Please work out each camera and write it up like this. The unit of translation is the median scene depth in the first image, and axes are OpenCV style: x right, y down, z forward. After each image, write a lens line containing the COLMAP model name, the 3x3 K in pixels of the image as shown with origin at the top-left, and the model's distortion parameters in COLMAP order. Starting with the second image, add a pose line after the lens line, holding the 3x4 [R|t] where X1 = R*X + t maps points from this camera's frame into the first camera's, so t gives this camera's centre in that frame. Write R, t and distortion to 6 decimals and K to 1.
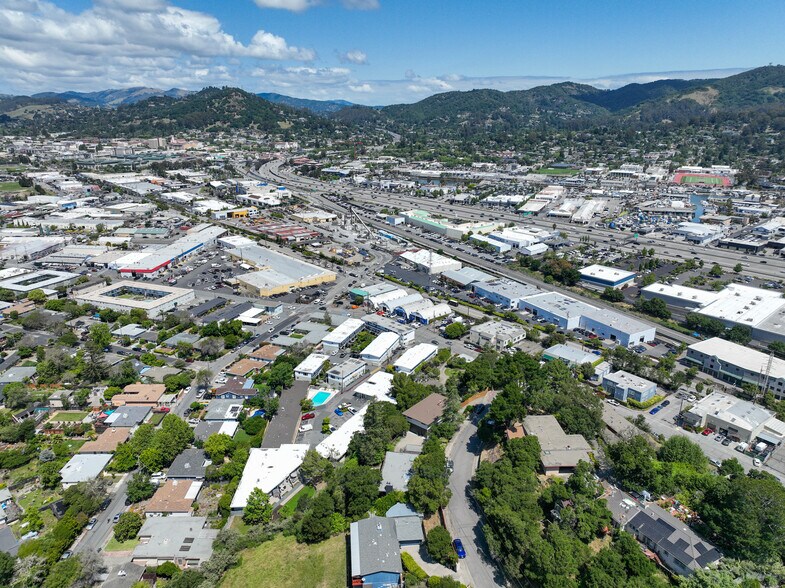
lens RADIAL K [[552.4, 0, 391.5], [0, 552.4, 296.2], [0, 0, 1]] dist [-0.004520, 0.021852]
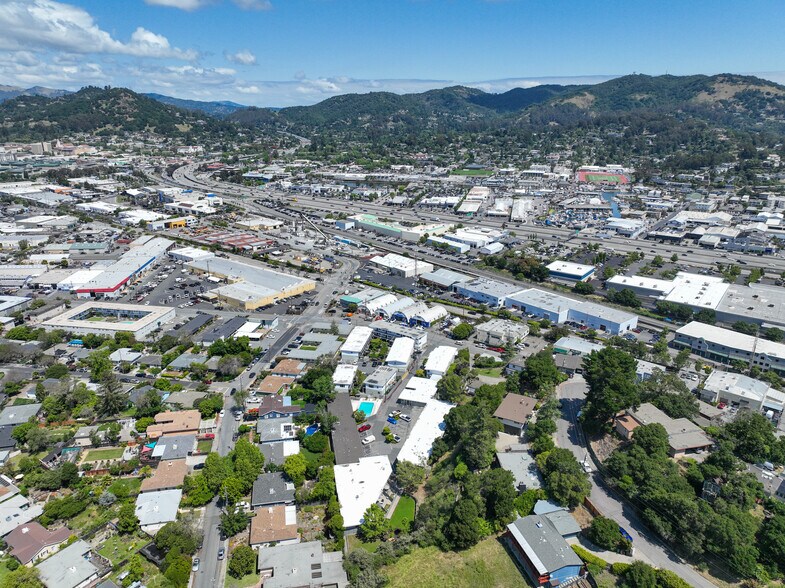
lens RADIAL K [[552.4, 0, 390.1], [0, 552.4, 291.8], [0, 0, 1]] dist [-0.004520, 0.021852]
pose [[0.981764, -0.056454, 0.181528, -0.153890], [0.058221, 0.998294, -0.004421, -0.011461], [-0.180969, 0.014909, 0.983376, 0.005104]]
